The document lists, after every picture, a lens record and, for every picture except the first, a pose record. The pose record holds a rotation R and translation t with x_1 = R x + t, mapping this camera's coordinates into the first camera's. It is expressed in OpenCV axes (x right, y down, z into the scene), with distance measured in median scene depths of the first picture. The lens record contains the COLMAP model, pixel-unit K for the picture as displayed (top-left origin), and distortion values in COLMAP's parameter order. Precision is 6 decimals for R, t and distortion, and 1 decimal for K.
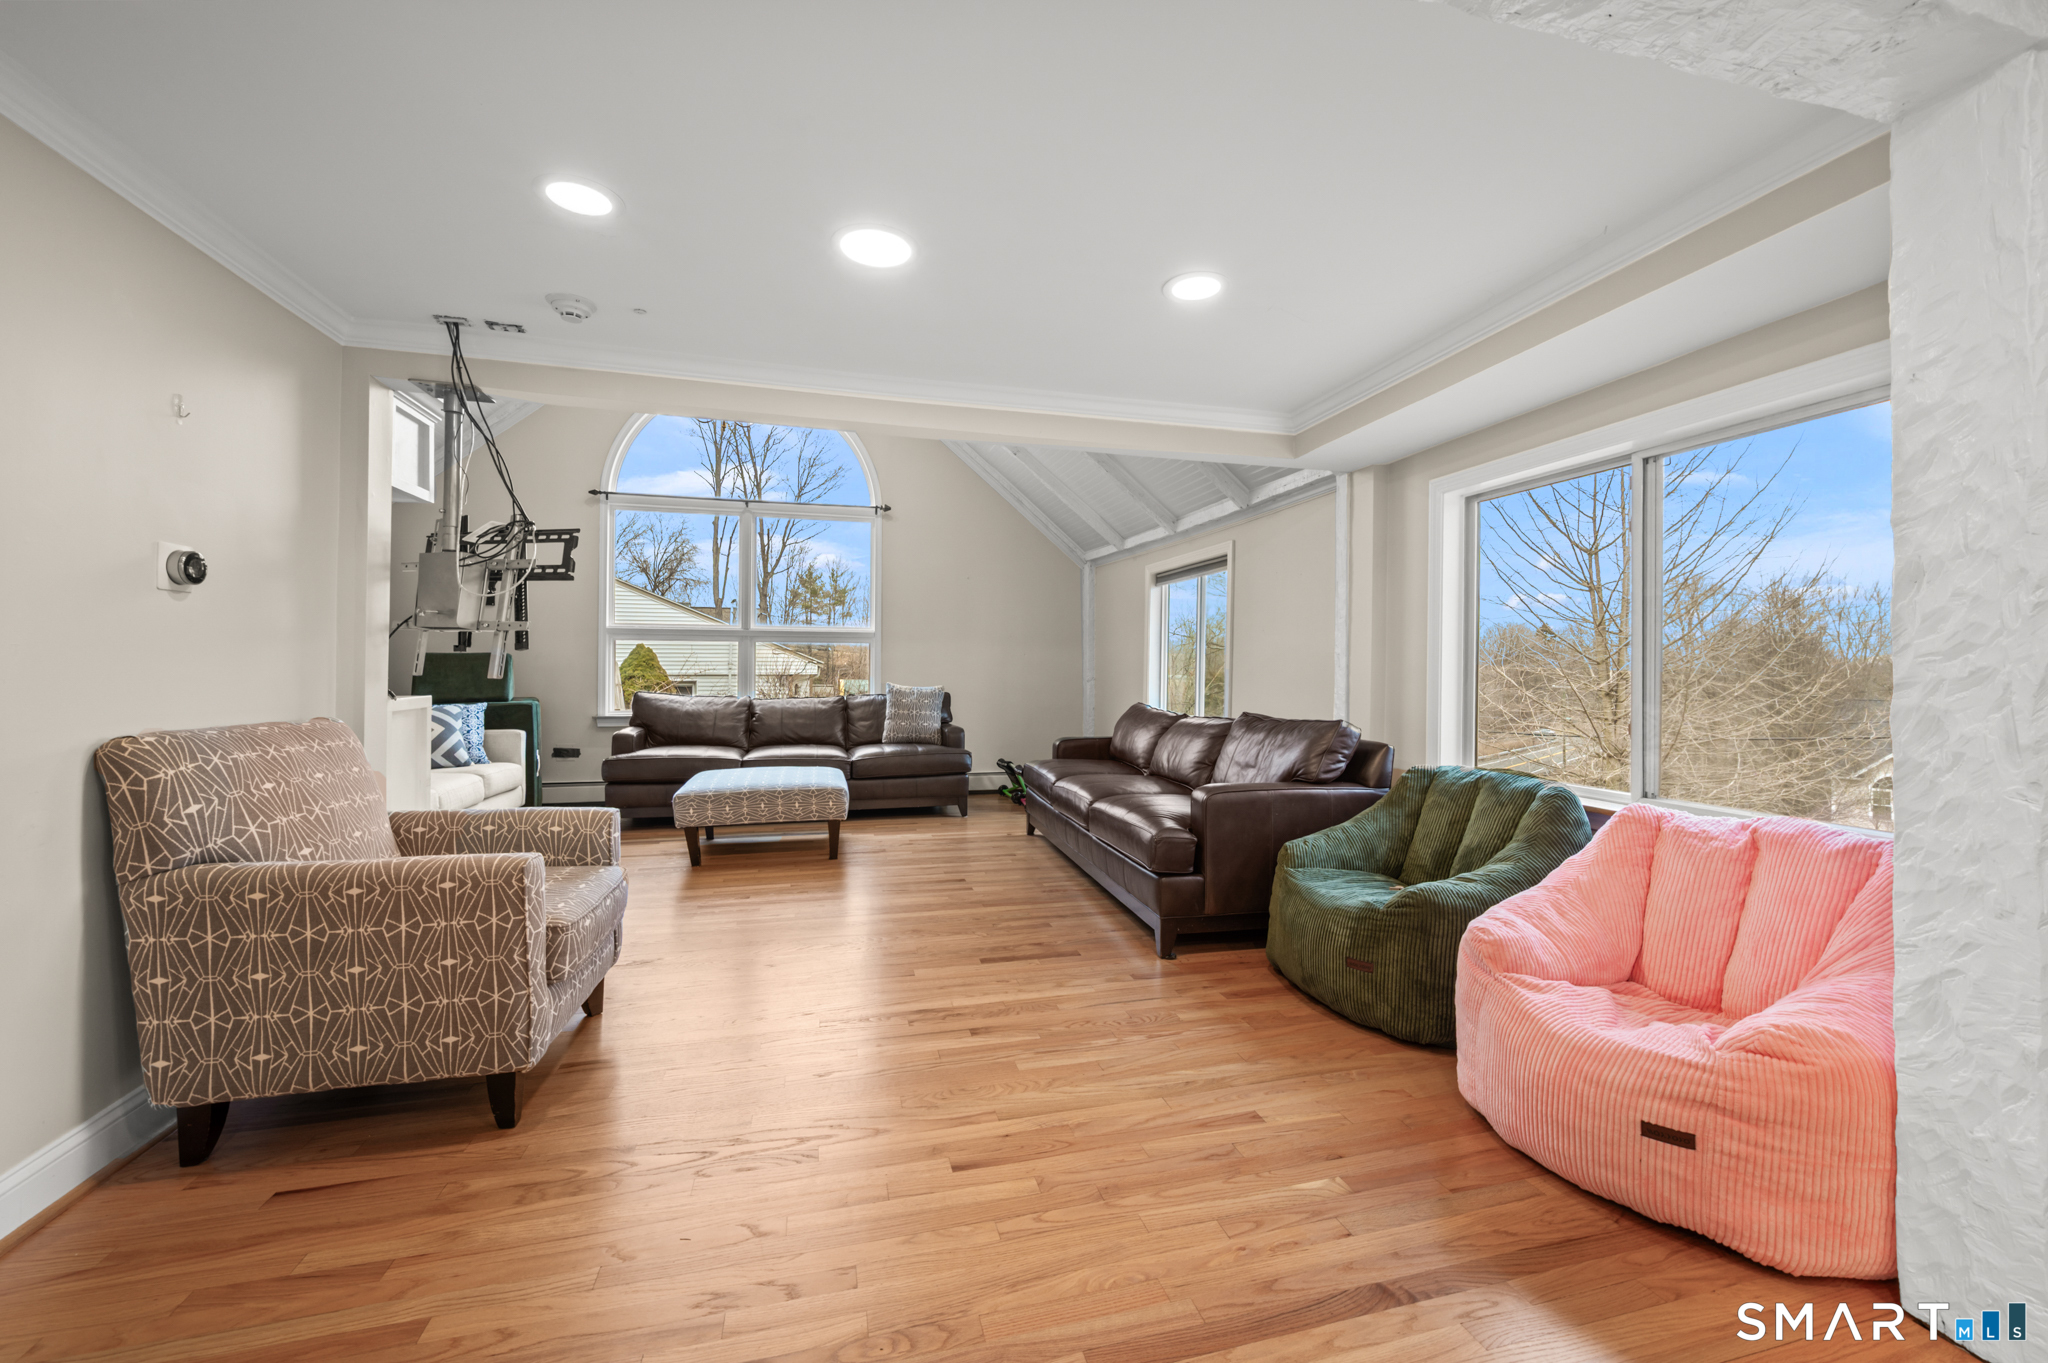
lens RADIAL K [[827.4, 0, 1023.1], [0, 827.4, 664.6], [0, 0, 1]] dist [-0.000245, -0.000207]
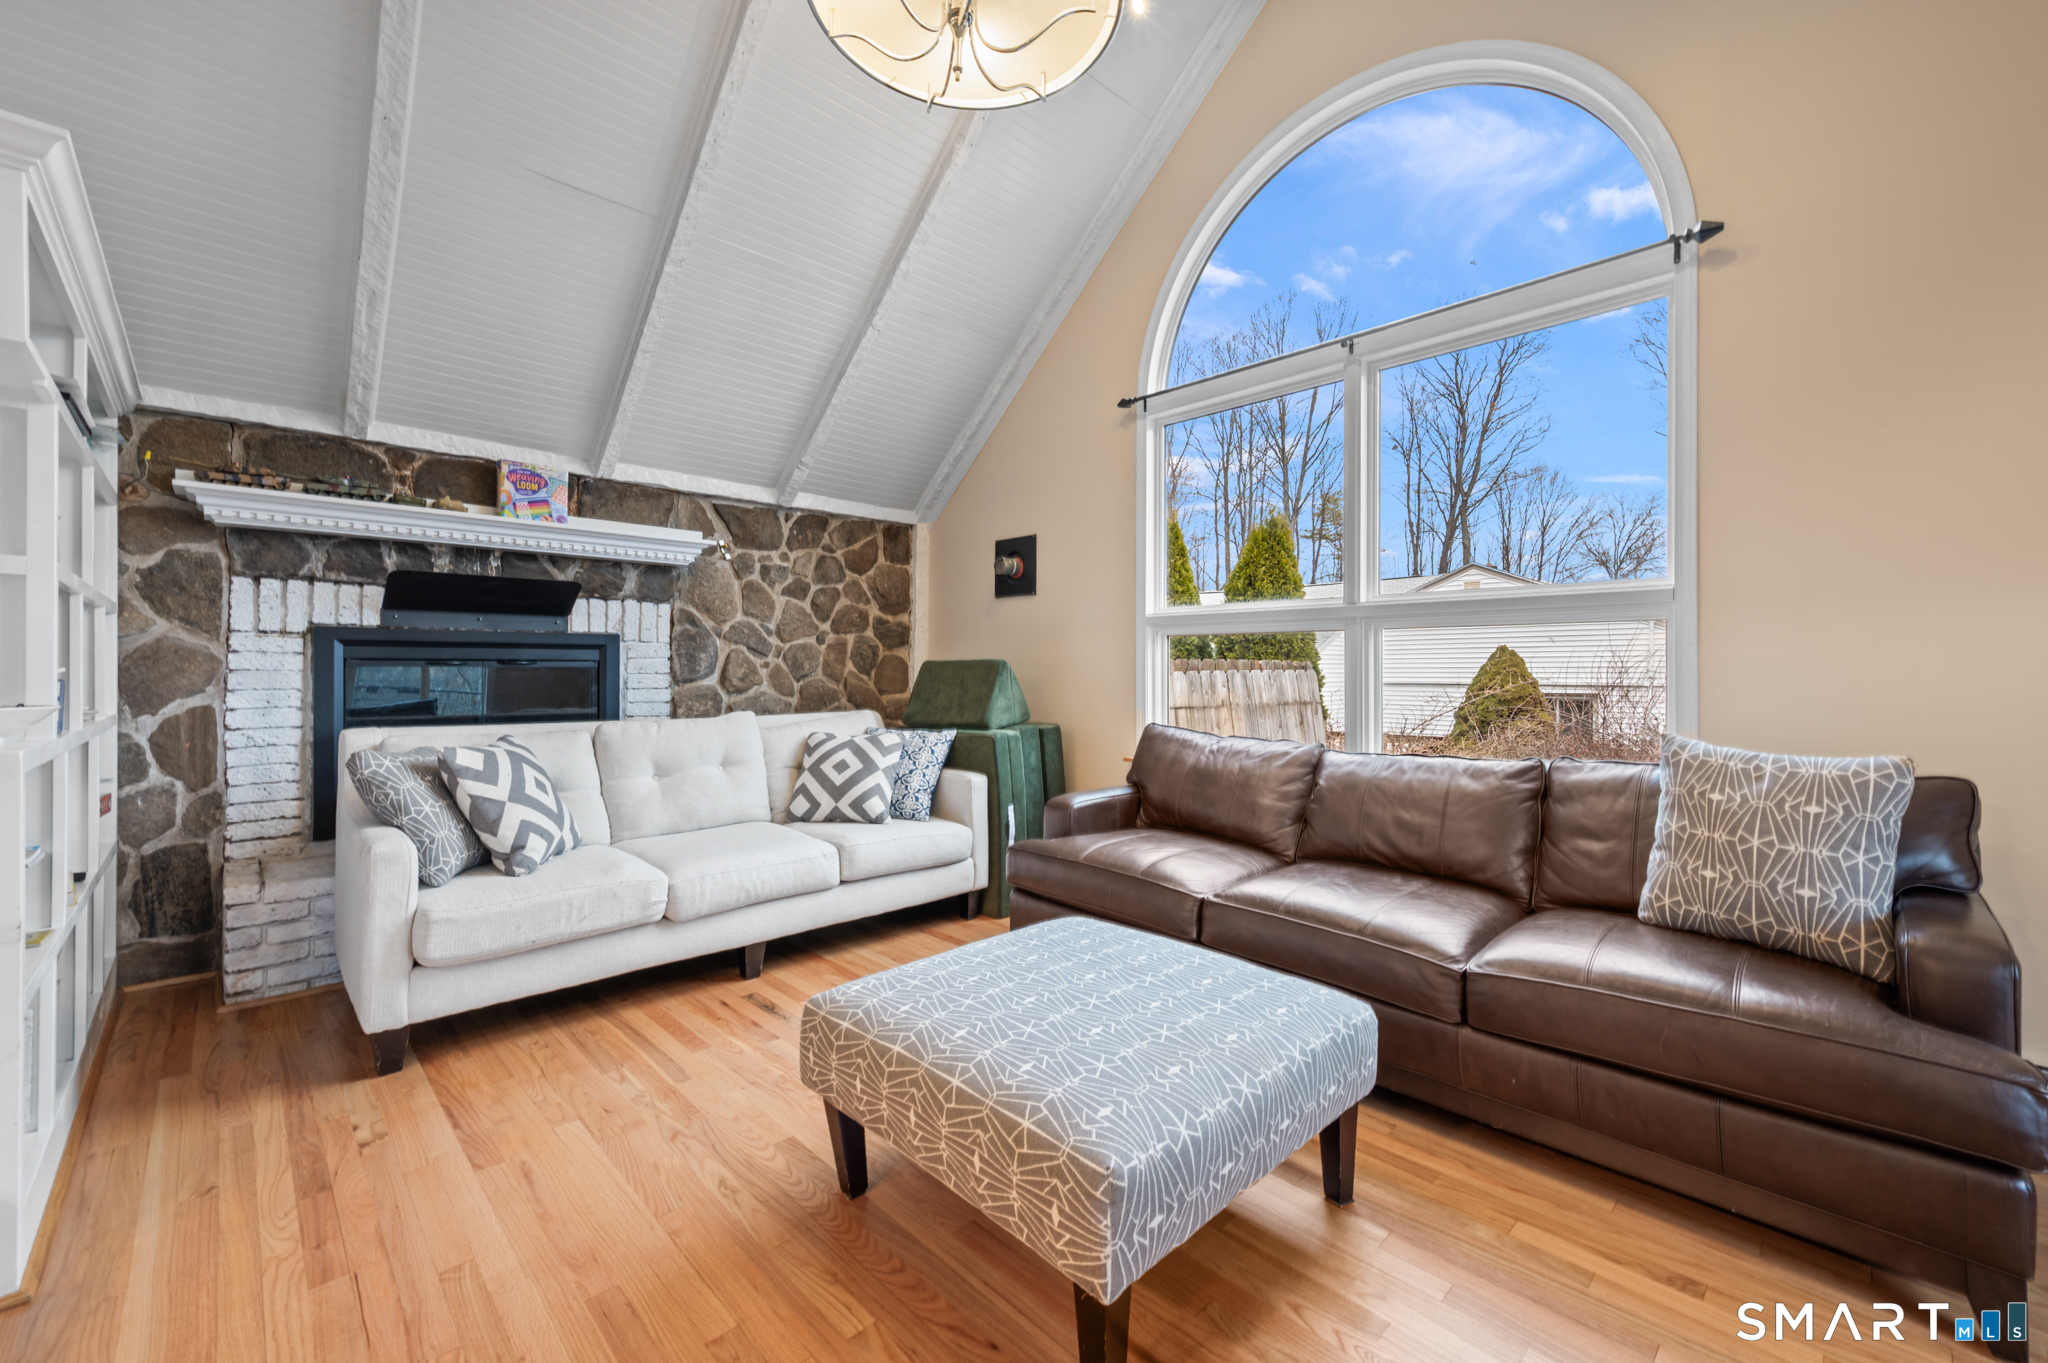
lens RADIAL K [[827.4, 0, 1038.5], [0, 827.4, 670.5], [0, 0, 1]] dist [-0.000245, -0.000207]
pose [[0.499507, -0.002656, -0.866306, -0.005004], [0.002019, 0.999996, -0.001901, -0.002827], [0.866307, -0.000799, 0.499511, 0.628621]]
